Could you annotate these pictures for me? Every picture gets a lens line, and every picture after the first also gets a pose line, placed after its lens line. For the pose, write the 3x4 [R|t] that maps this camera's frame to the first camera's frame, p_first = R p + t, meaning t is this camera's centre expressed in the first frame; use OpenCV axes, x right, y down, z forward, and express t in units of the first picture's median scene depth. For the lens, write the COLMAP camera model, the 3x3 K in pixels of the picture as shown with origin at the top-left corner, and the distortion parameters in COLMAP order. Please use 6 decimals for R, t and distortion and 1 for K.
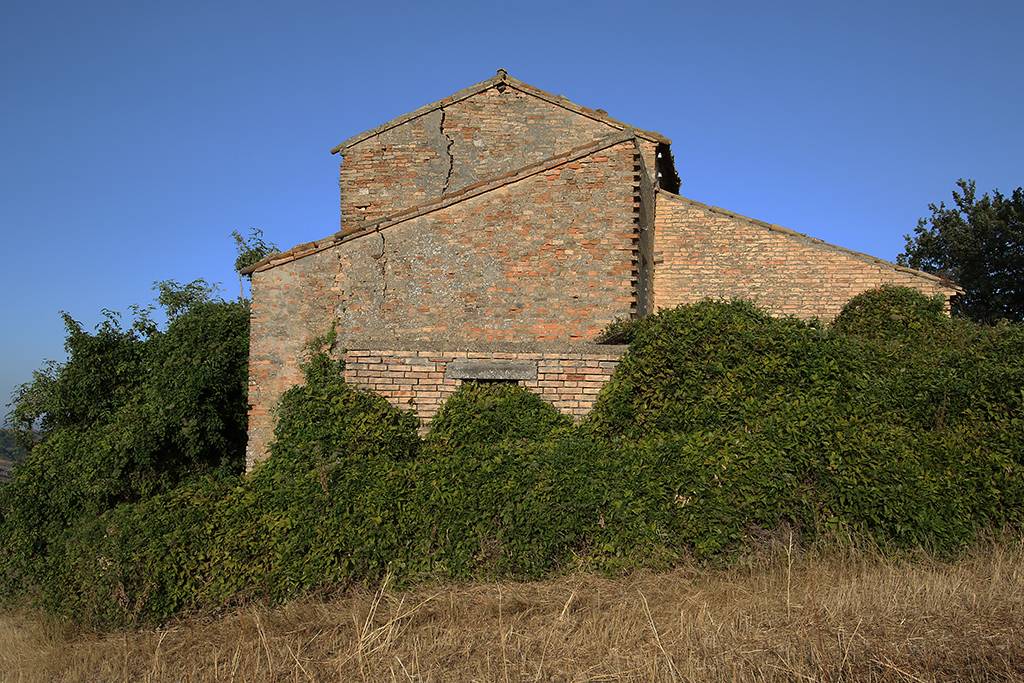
lens RADIAL K [[973.5, 0, 514.8], [0, 973.5, 345.2], [0, 0, 1]] dist [-0.006552, 0.013173]
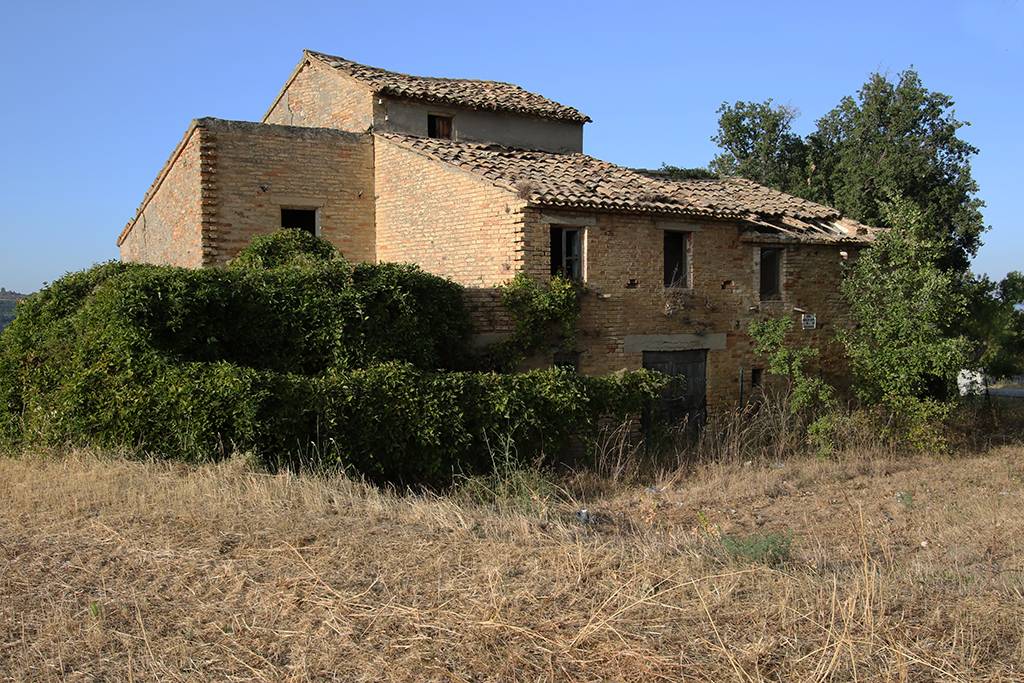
lens RADIAL K [[973.5, 0, 514.8], [0, 973.5, 345.2], [0, 0, 1]] dist [-0.006552, 0.013173]
pose [[0.742051, -0.005031, -0.670325, 1.240375], [0.091847, 0.991304, 0.094234, -0.006611], [0.664022, -0.131493, 0.736060, 0.276039]]
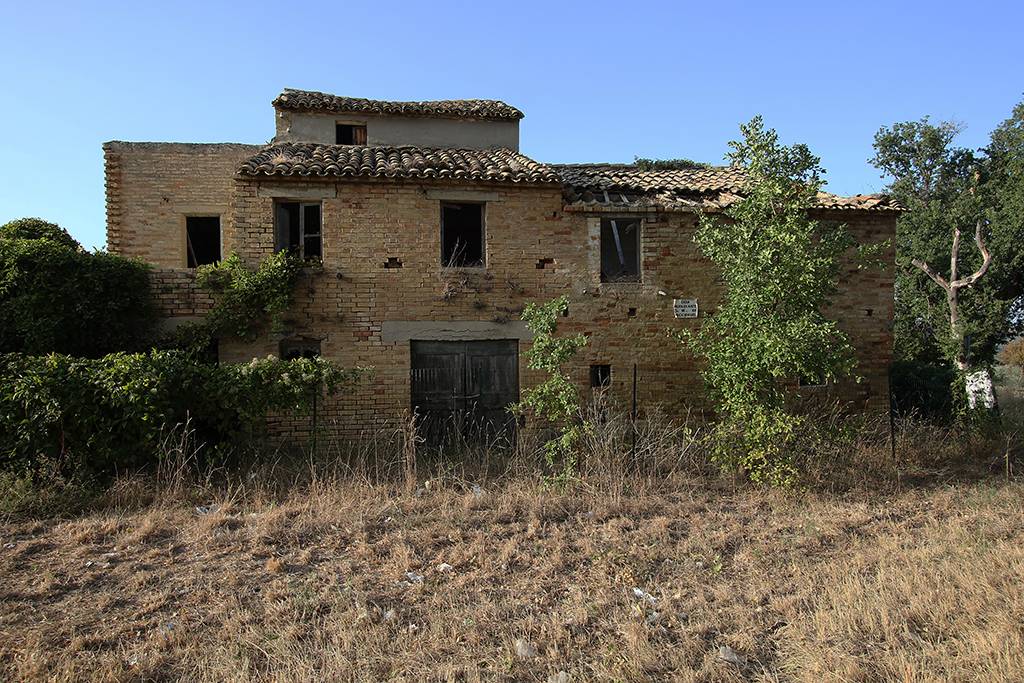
lens RADIAL K [[657.5, 0, 512.0], [0, 657.5, 341.5], [0, 0, 1]] dist [-0.007690, 0.002638]
pose [[0.378333, -0.017948, -0.925496, 1.248633], [0.112865, 0.993247, 0.026876, 0.125555], [0.918763, -0.114624, 0.377803, 1.110514]]
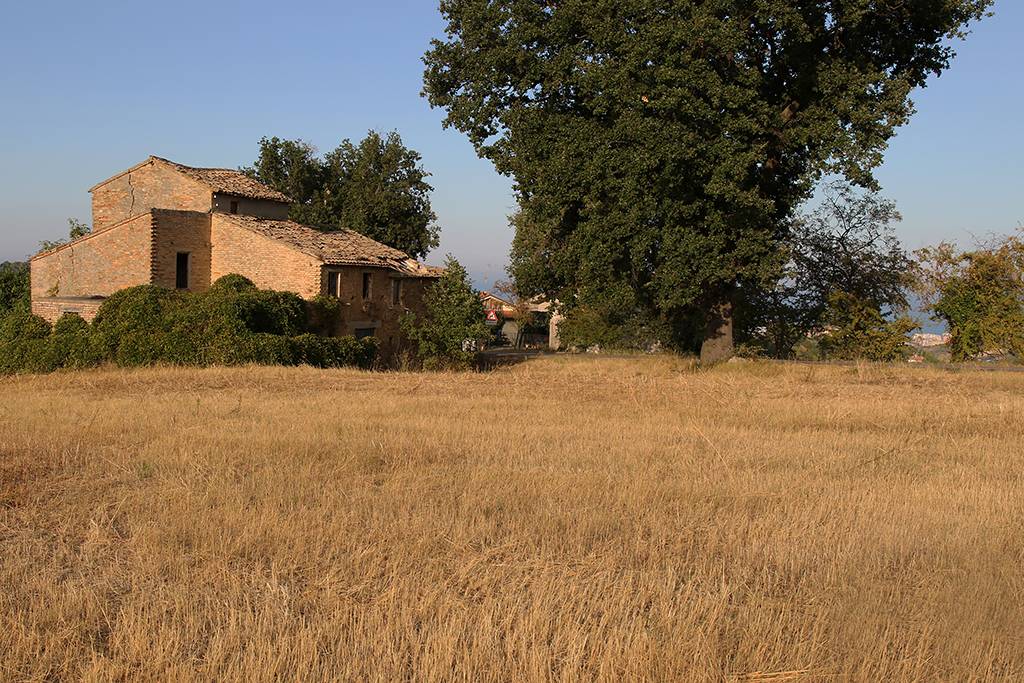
lens RADIAL K [[1111.8, 0, 512.0], [0, 1111.8, 341.5], [0, 0, 1]] dist [-0.124838, 0.007159]
pose [[0.988508, 0.012980, -0.150611, 1.423015], [0.009780, 0.988728, 0.149402, -0.283851], [0.150852, -0.149158, 0.977239, -1.627751]]
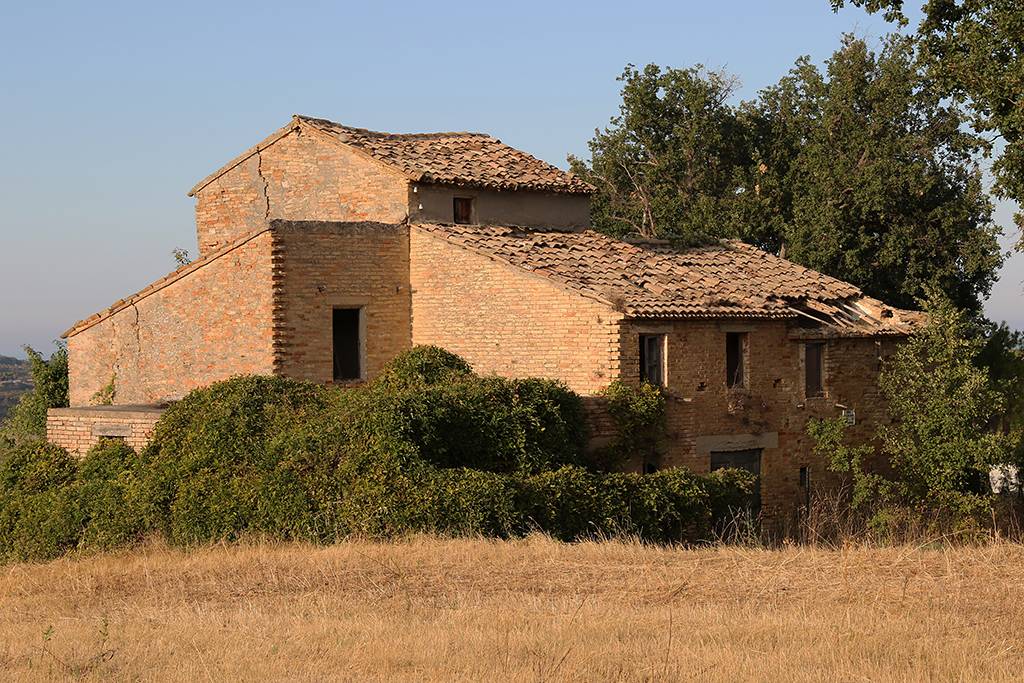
lens RADIAL K [[2215.5, 0, 512.0], [0, 2215.5, 341.5], [0, 0, 1]] dist [0.082008, -0.211659]
pose [[0.878798, -0.038827, -0.475612, 1.675878], [0.084550, 0.993584, 0.075113, -0.245387], [0.469644, -0.106222, 0.876442, -1.319273]]
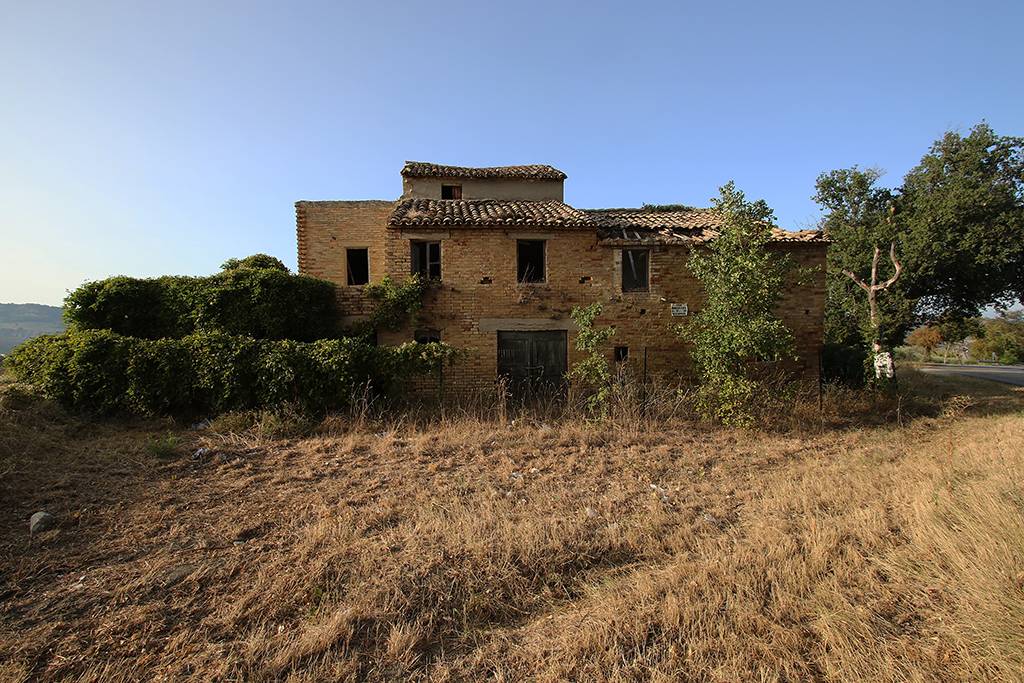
lens RADIAL K [[465.3, 0, 513.0], [0, 465.3, 343.4], [0, 0, 1]] dist [-0.016821, 0.000648]
pose [[0.309047, 0.015234, -0.950925, 1.297537], [0.113450, 0.992142, 0.052765, 0.113723], [0.944256, -0.124189, 0.304890, 1.062951]]
